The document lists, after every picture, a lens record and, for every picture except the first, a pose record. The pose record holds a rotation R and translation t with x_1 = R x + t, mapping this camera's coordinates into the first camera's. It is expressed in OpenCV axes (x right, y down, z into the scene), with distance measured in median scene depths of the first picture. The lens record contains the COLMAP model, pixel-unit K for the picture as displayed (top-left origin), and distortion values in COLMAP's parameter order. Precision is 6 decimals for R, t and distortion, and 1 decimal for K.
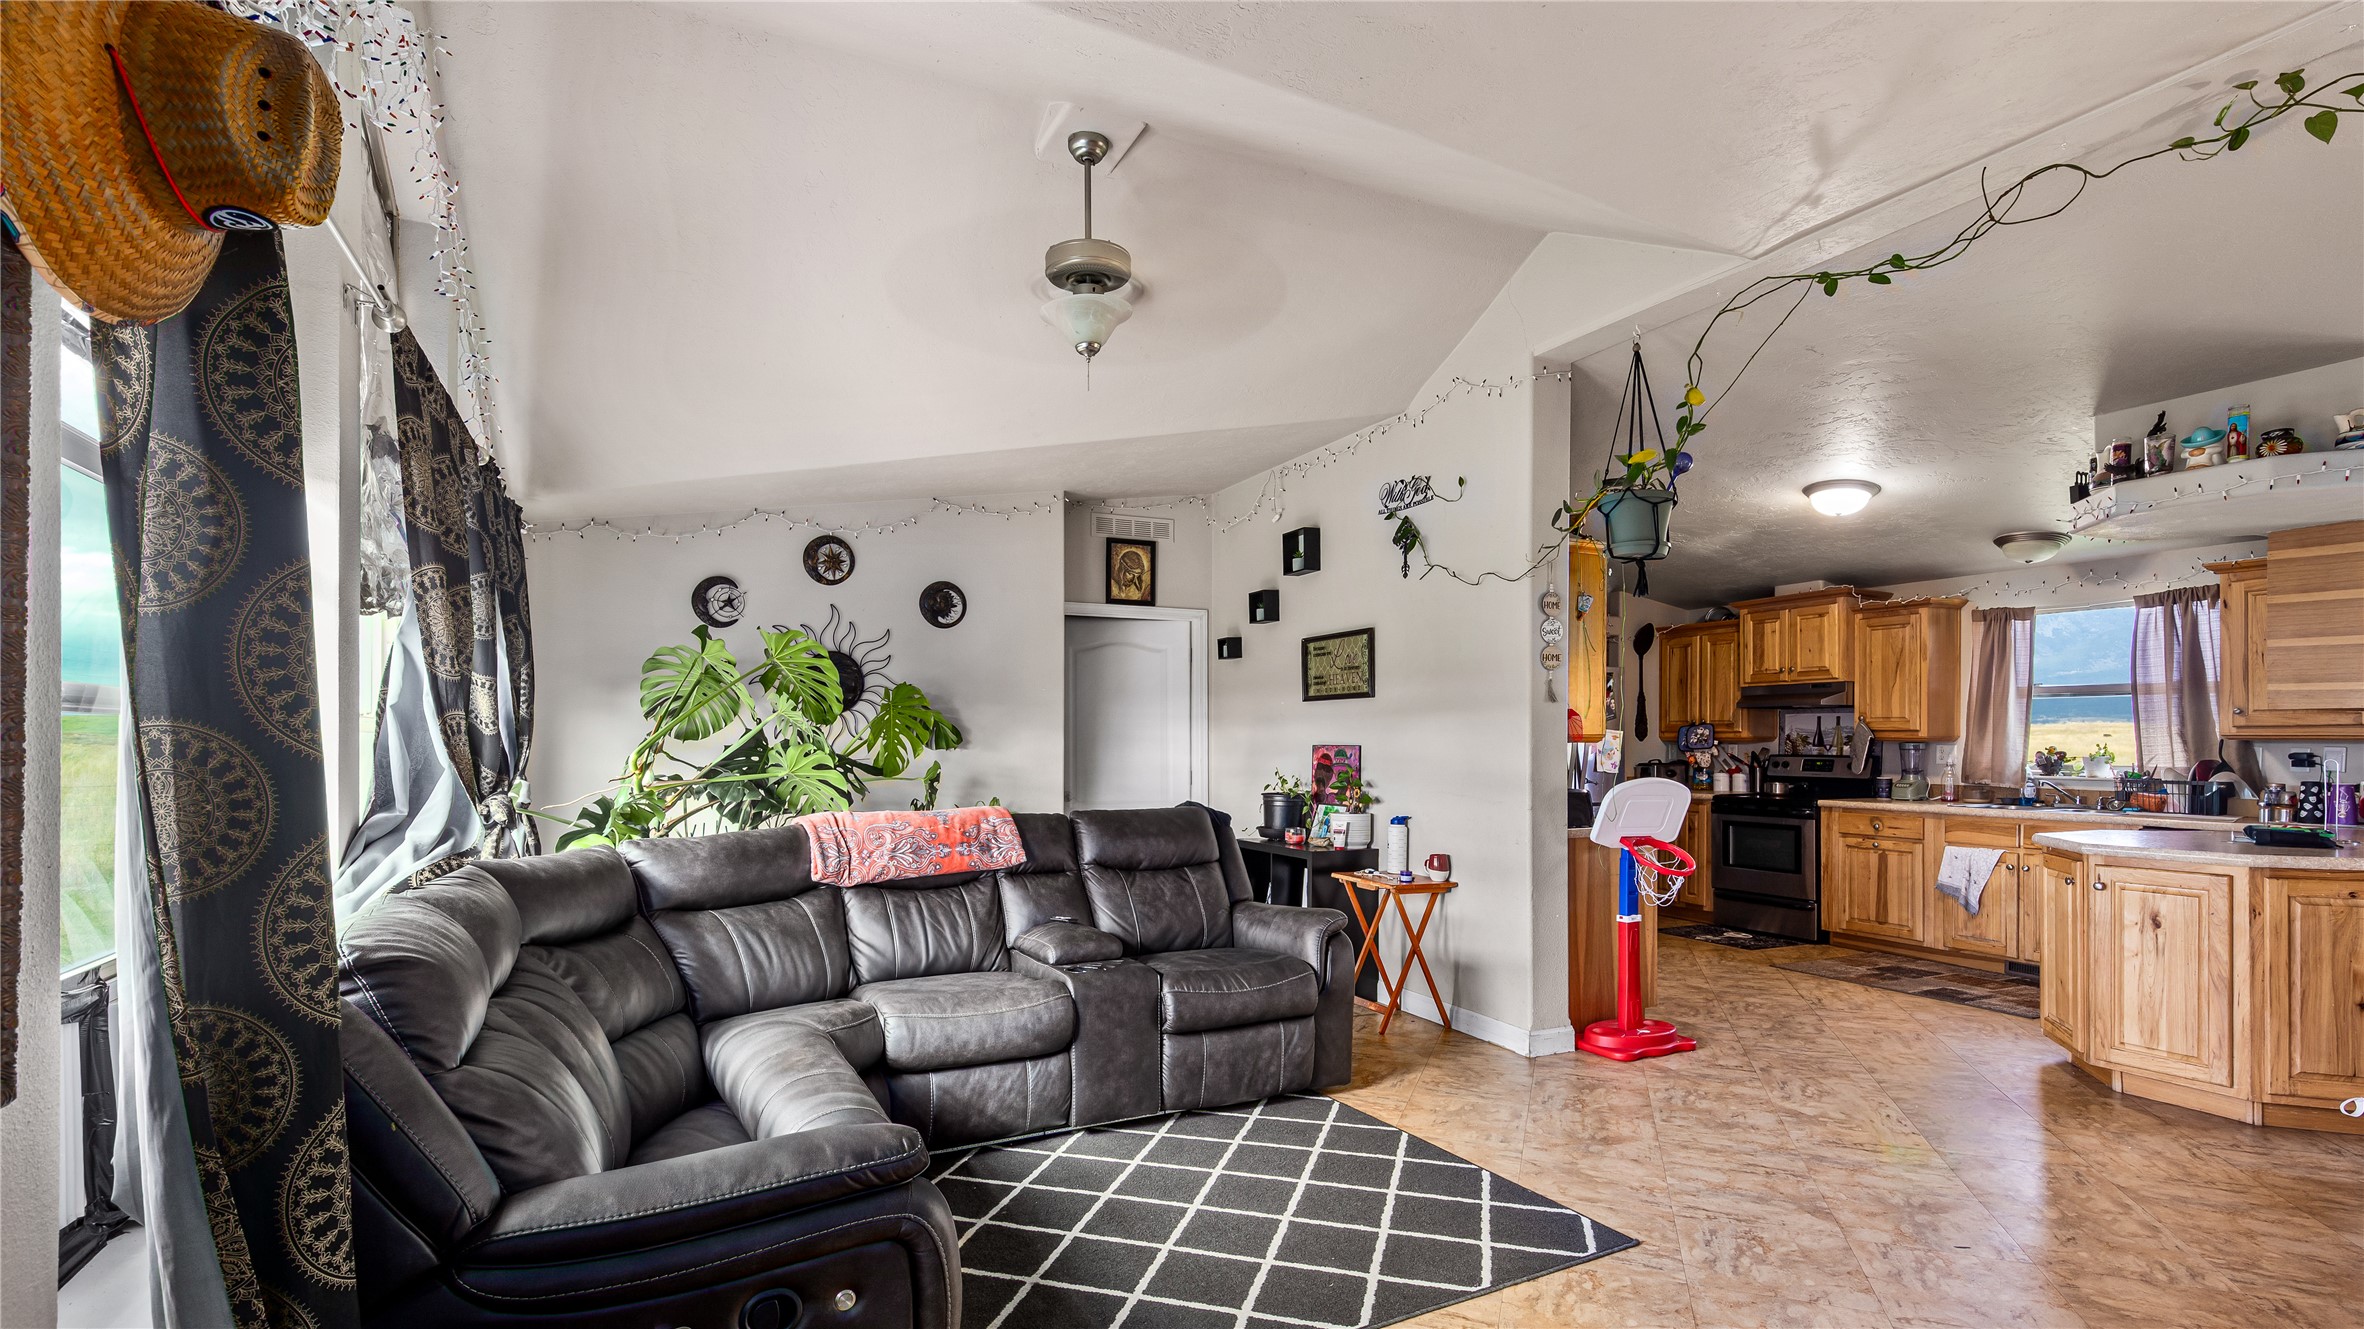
lens RADIAL K [[1101.1, 0, 1179.8], [0, 1101.1, 720.9], [0, 0, 1]] dist [0.002866, -0.000140]
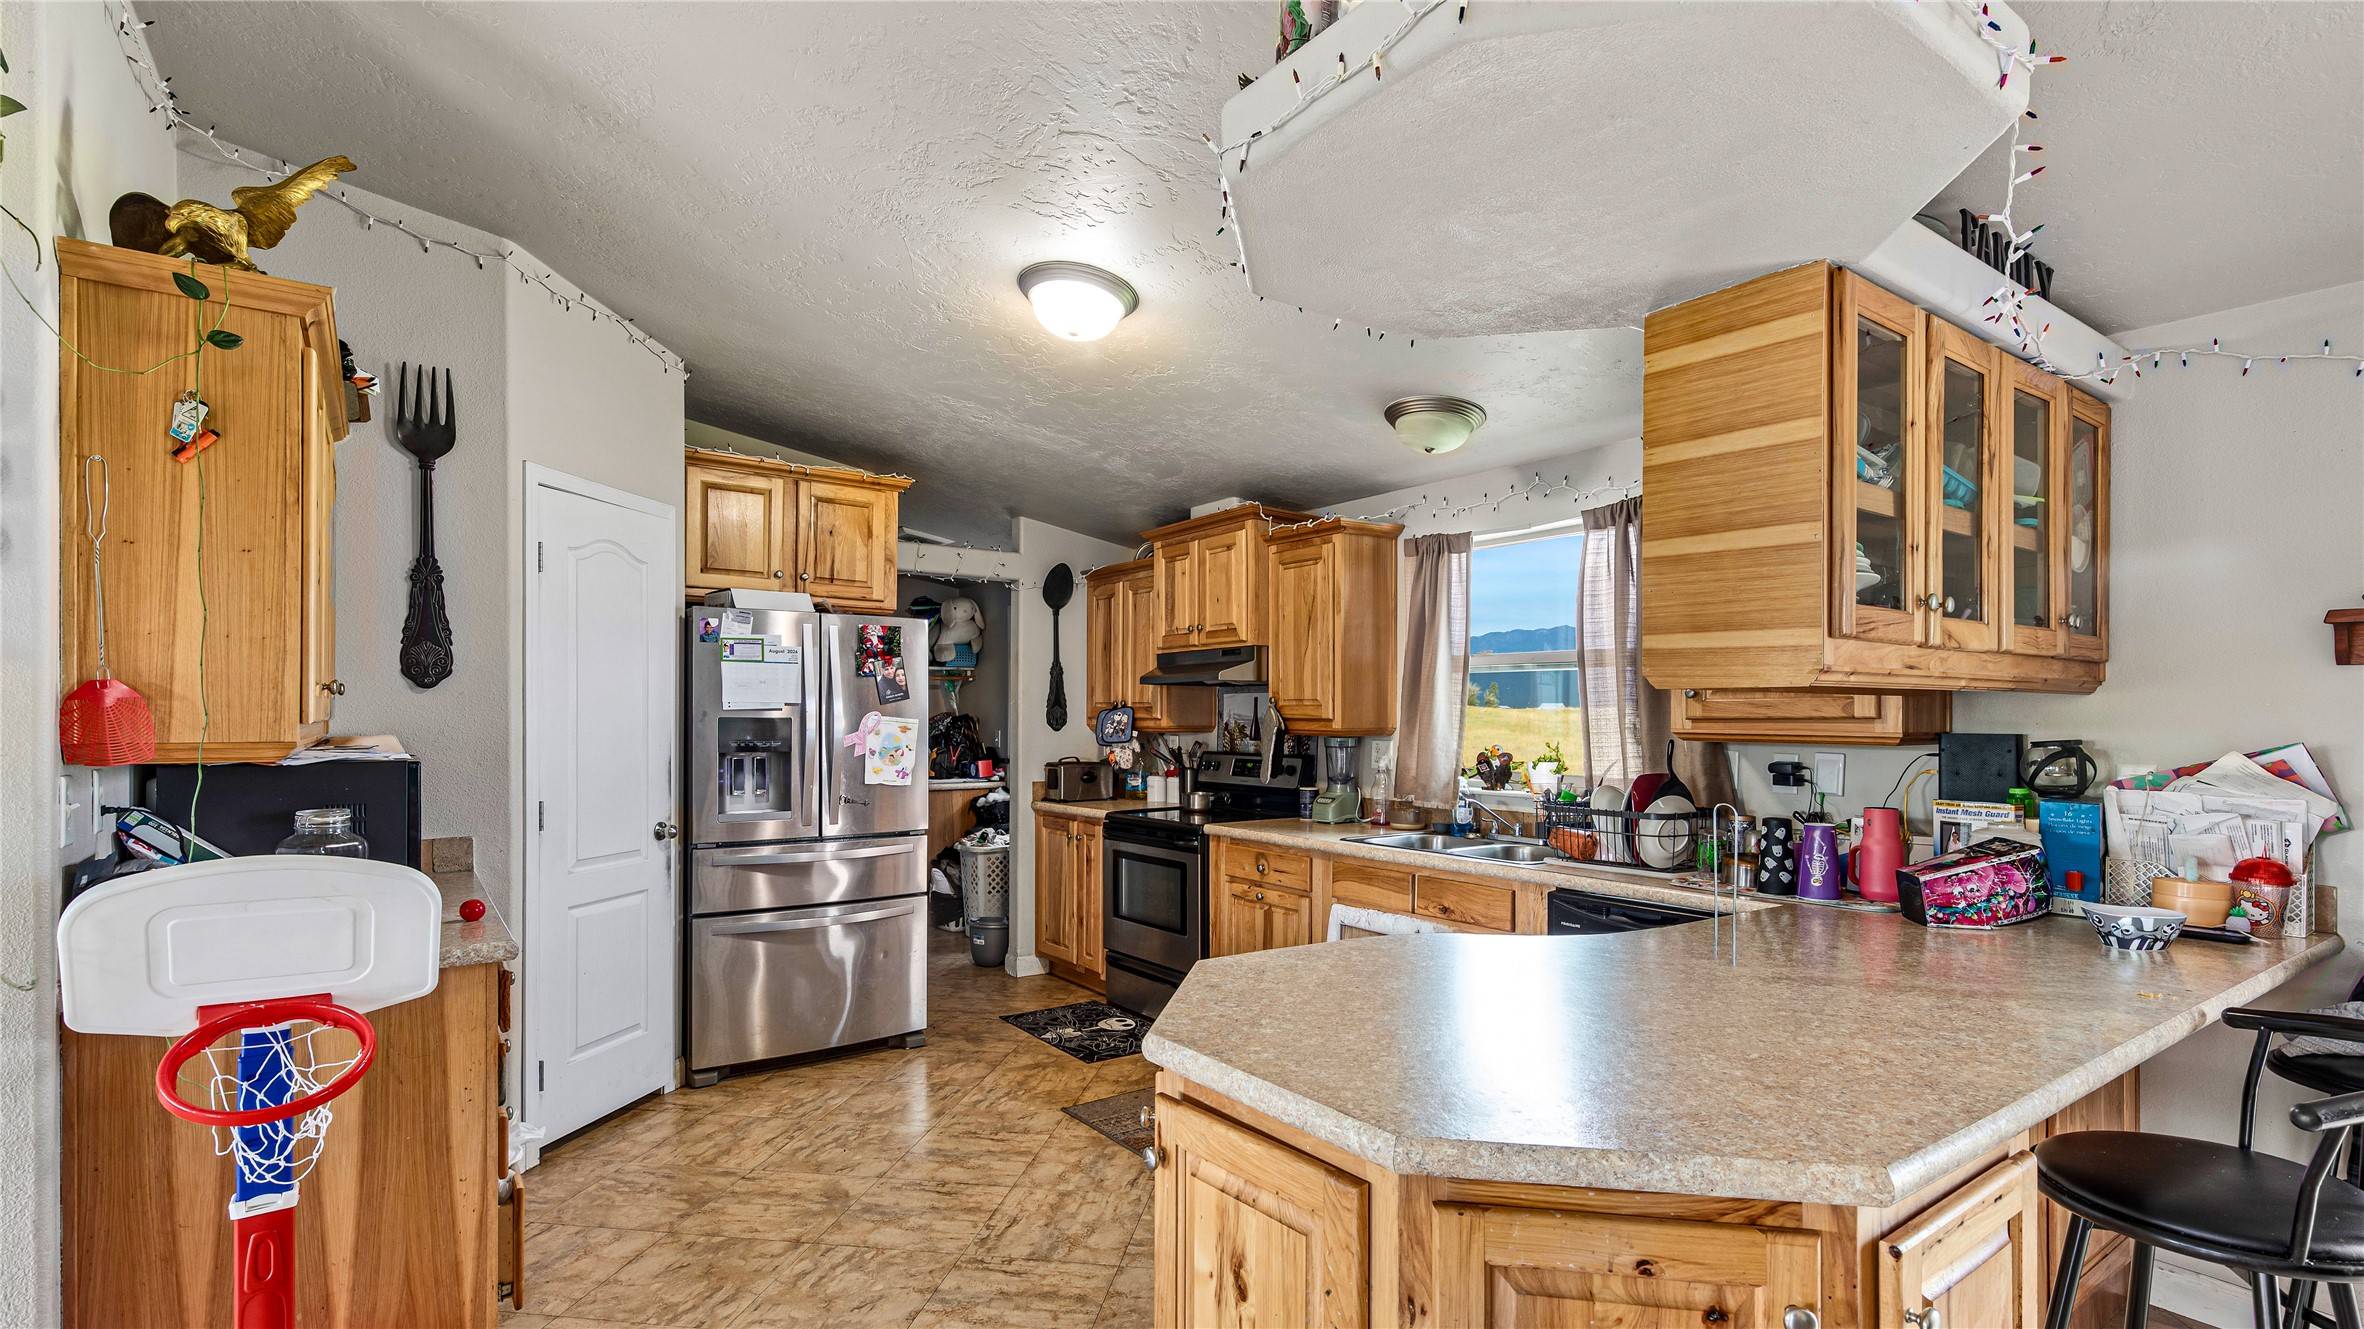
lens RADIAL K [[1086.1, 0, 1182.3], [0, 1086.1, 702.5], [0, 0, 1]] dist [0.011597, 0.000070]
pose [[0.982281, 0.001833, 0.187405, 0.464847], [-0.002901, 0.999981, 0.005426, -0.005041], [-0.187392, -0.005873, 0.982268, 0.381168]]
